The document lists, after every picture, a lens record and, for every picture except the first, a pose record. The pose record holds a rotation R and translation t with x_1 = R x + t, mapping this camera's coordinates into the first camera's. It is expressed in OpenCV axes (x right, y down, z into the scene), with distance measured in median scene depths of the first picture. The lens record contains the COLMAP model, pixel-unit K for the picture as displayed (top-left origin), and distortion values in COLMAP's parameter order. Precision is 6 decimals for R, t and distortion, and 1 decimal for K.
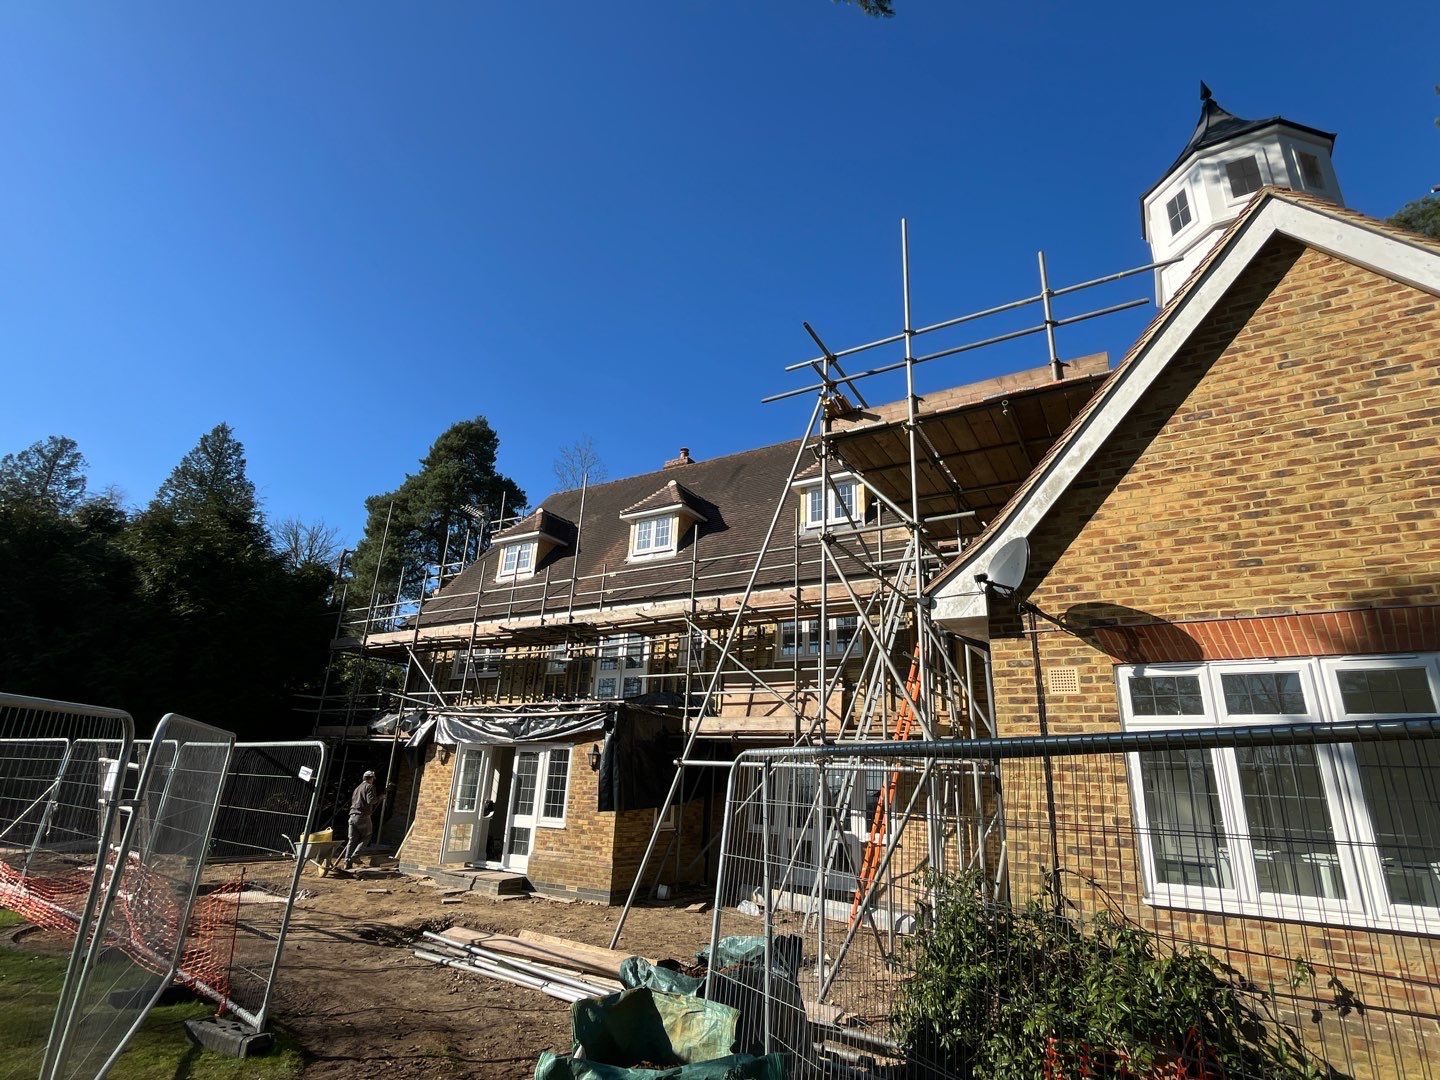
lens RADIAL K [[720.2, 0, 720.0], [0, 720.2, 540.0], [0, 0, 1]] dist [-0.002119, -0.000351]
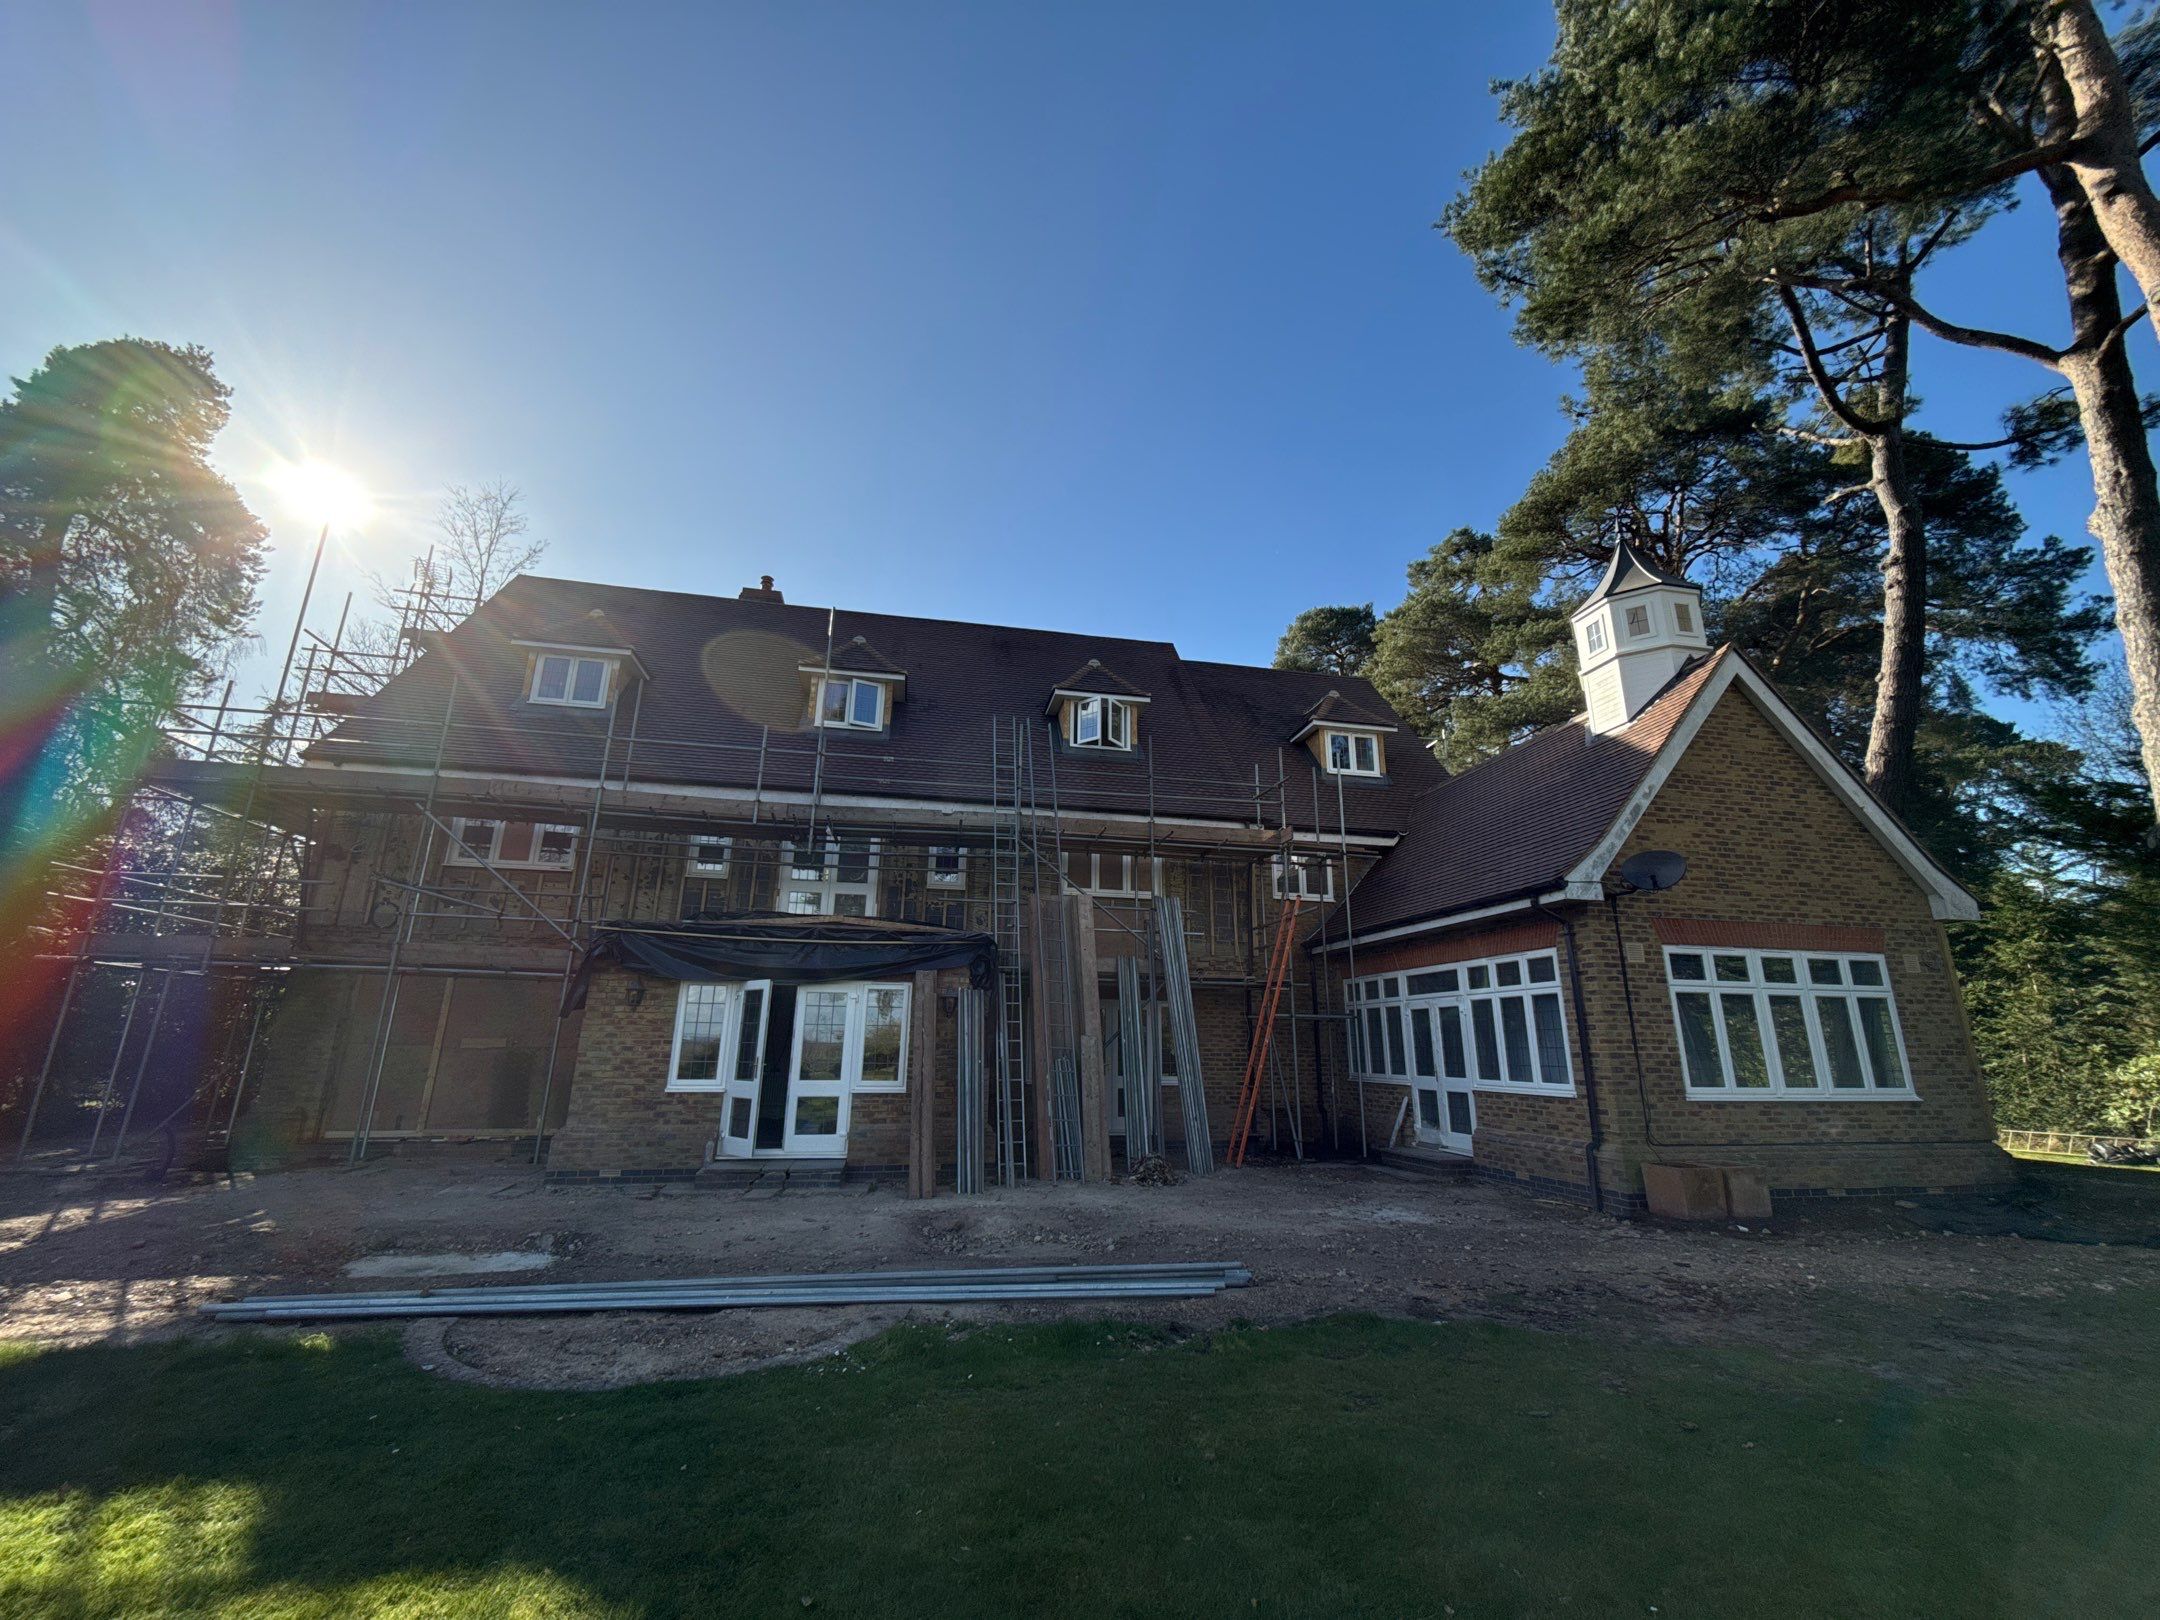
lens RADIAL K [[865.8, 0, 1080.0], [0, 865.8, 810.0], [0, 0, 1]] dist [0.000555, 0.000034]
pose [[0.726089, 0.145282, 0.672077, -1.496154], [-0.205416, 0.978620, 0.010378, 0.130812], [-0.656200, -0.145591, 0.740408, 0.513139]]
